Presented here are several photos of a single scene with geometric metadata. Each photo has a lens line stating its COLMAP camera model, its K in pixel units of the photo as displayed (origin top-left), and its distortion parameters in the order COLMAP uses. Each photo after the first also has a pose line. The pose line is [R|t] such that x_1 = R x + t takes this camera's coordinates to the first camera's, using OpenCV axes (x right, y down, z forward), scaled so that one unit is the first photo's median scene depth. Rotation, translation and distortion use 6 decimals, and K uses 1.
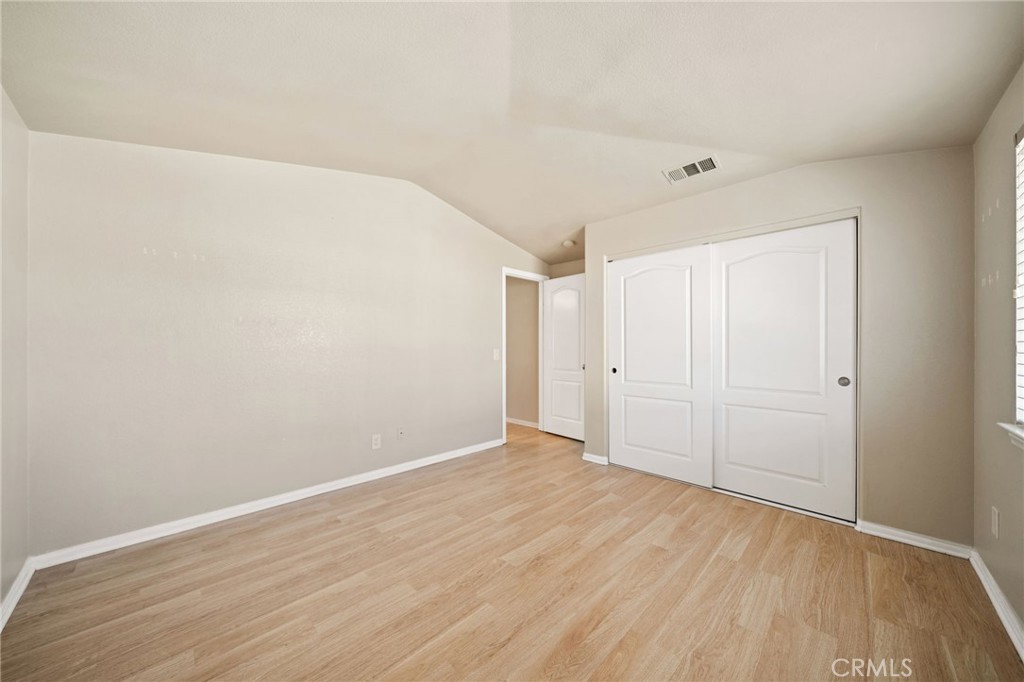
lens RADIAL K [[351.9, 0, 512.4], [0, 351.9, 345.2], [0, 0, 1]] dist [-0.000346, -0.000025]
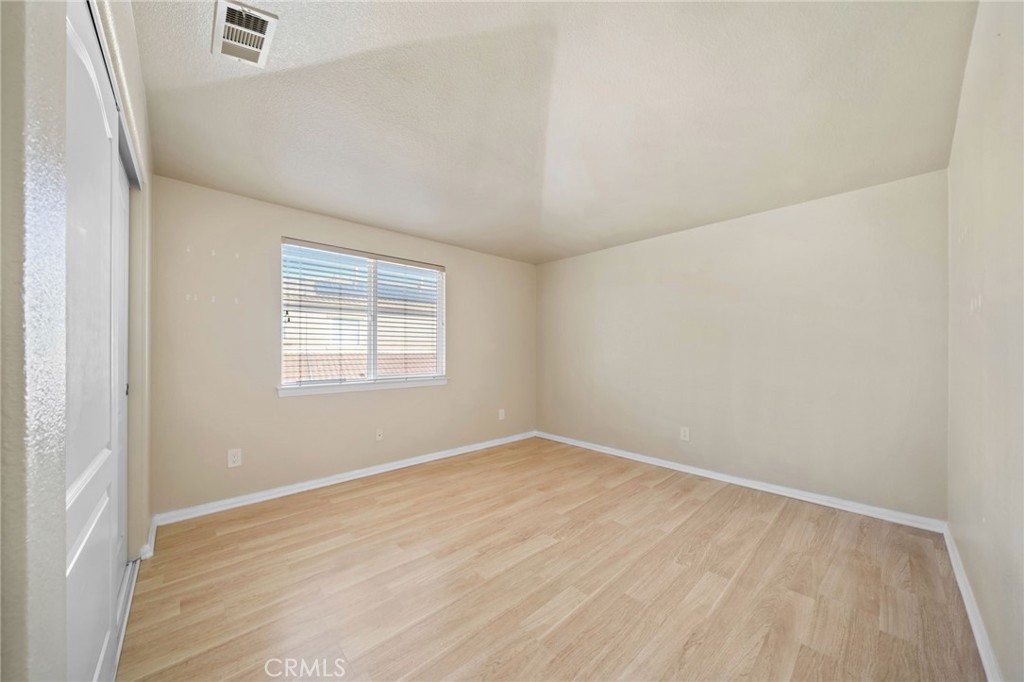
lens RADIAL K [[351.9, 0, 511.6], [0, 351.9, 347.3], [0, 0, 1]] dist [-0.000346, -0.000025]
pose [[-0.999054, -0.006993, 0.042932, 0.063266], [-0.007440, 0.999920, -0.010260, 0.017422], [-0.042856, -0.010570, -0.999025, 1.947764]]
